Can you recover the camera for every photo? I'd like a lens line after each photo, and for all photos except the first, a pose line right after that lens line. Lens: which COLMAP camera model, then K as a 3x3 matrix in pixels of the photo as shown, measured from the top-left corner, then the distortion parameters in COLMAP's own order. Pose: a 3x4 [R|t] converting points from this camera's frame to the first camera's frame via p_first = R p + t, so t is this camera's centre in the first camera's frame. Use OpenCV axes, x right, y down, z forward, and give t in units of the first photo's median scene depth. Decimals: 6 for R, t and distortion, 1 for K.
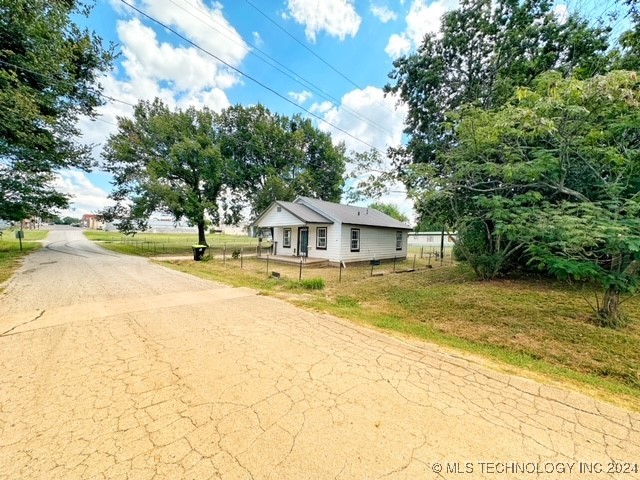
lens RADIAL K [[255.8, 0, 320.5], [0, 255.8, 242.2], [0, 0, 1]] dist [-0.002980, 0.000044]
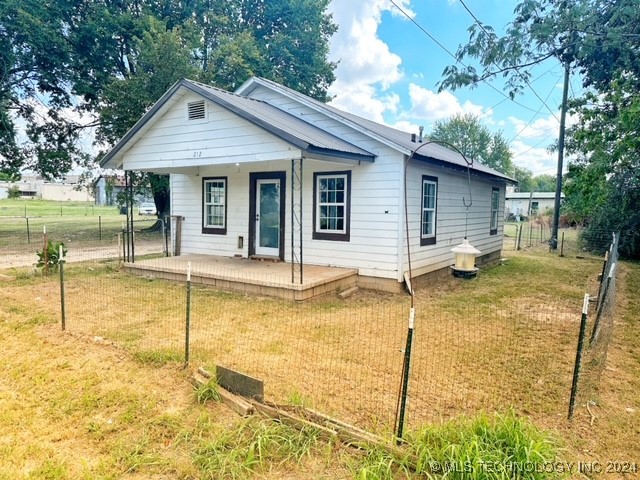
lens RADIAL K [[448.3, 0, 318.6], [0, 448.3, 236.7], [0, 0, 1]] dist [0.007921, 0.001172]
pose [[0.983140, -0.011457, 0.182497, -0.107843], [0.002574, 0.998803, 0.048842, -0.002878], [-0.182838, -0.047549, 0.981992, 0.397938]]
